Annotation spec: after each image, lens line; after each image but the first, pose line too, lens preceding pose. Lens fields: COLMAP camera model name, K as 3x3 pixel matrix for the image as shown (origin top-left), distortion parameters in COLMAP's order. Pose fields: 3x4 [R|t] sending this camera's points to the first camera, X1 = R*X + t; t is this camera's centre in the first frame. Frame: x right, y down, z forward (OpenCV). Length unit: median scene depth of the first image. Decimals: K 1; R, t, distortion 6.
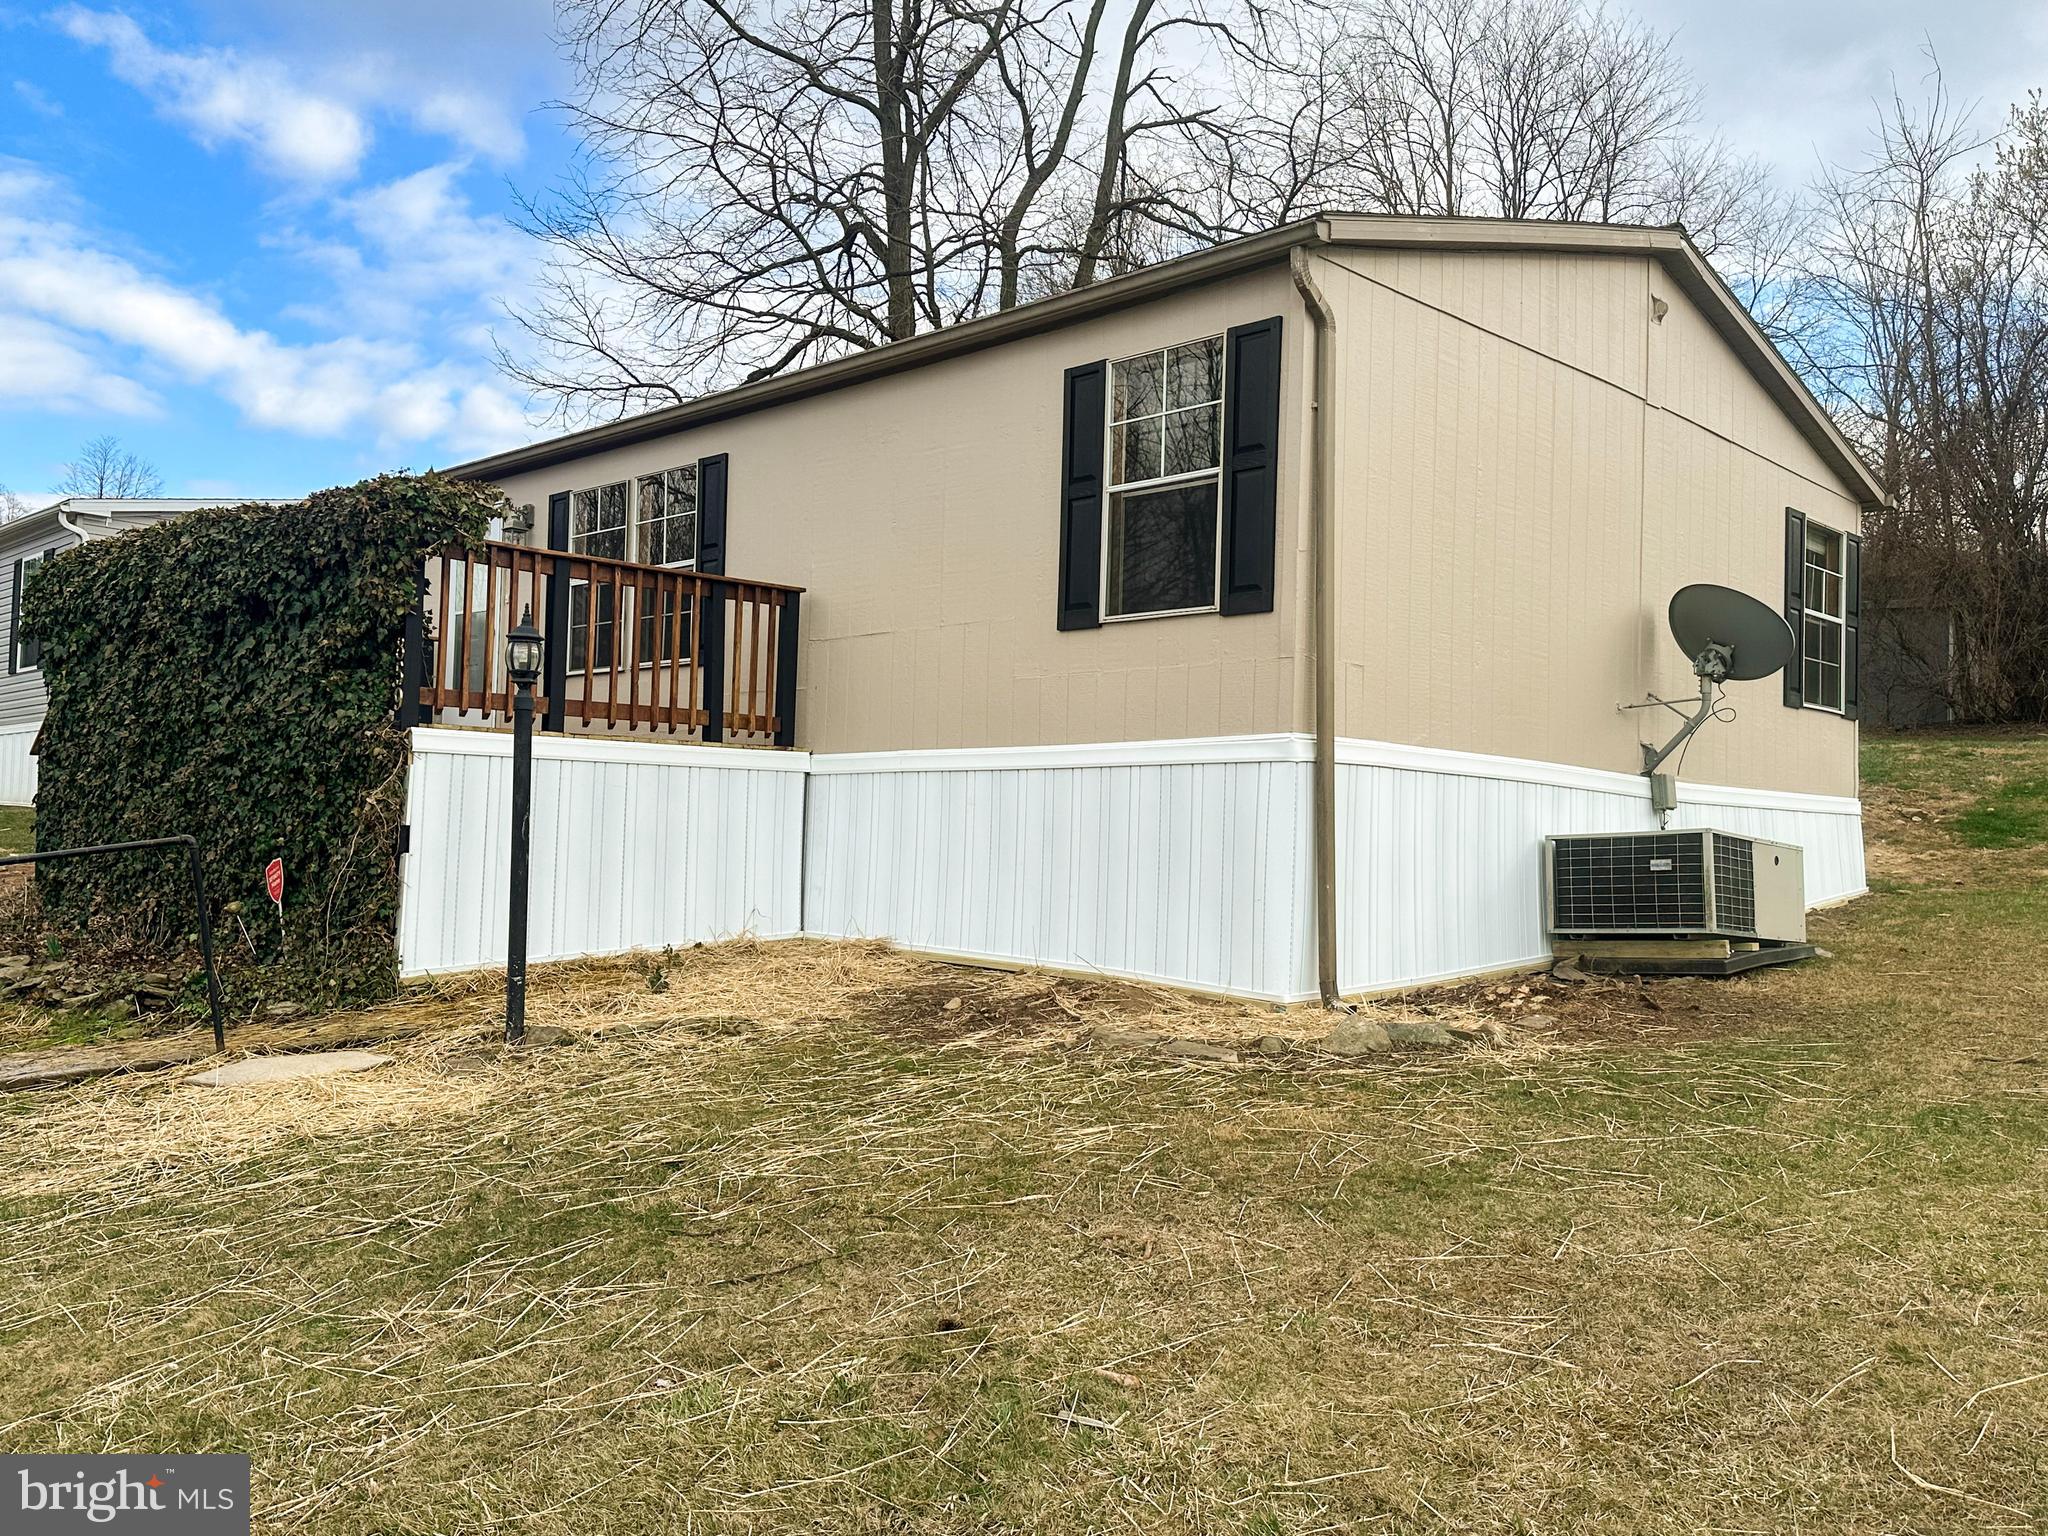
lens RADIAL K [[1702.3, 0, 1026.4], [0, 1702.3, 767.1], [0, 0, 1]] dist [0.059860, 0.021571]
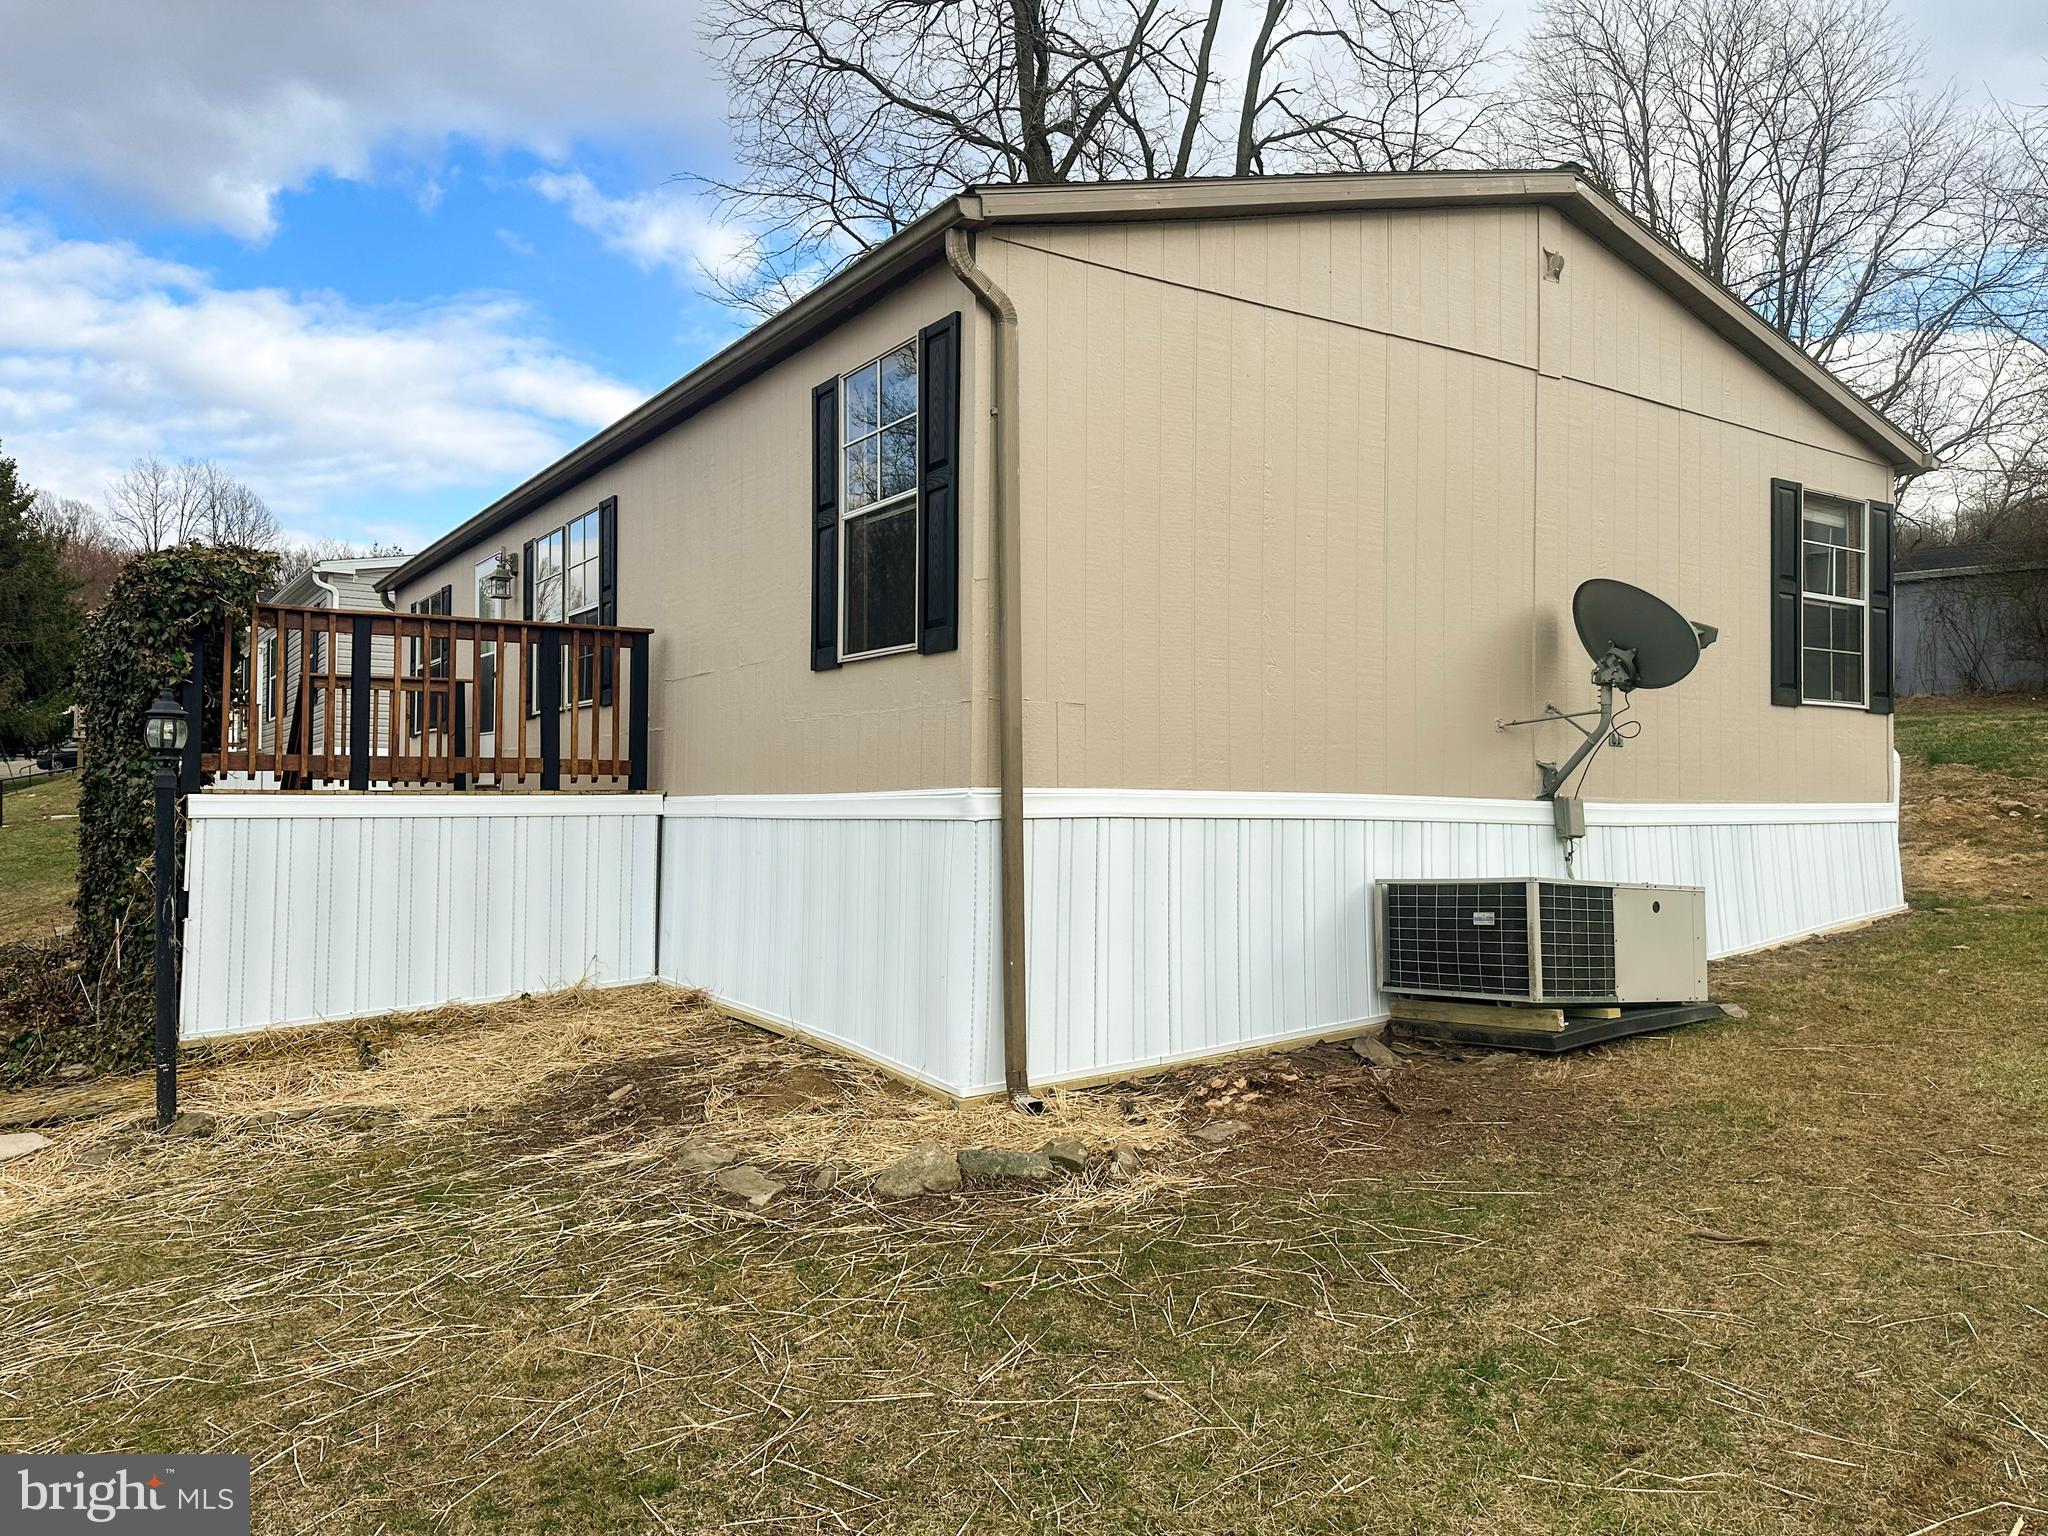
lens RADIAL K [[1463.8, 0, 1016.3], [0, 1463.8, 768.7], [0, 0, 1]] dist [0.054353, -0.028250]
pose [[0.975899, -0.026674, -0.216585, 0.287744], [0.030907, 0.999391, 0.016181, -0.034508], [0.216021, -0.022485, 0.976130, 0.226500]]
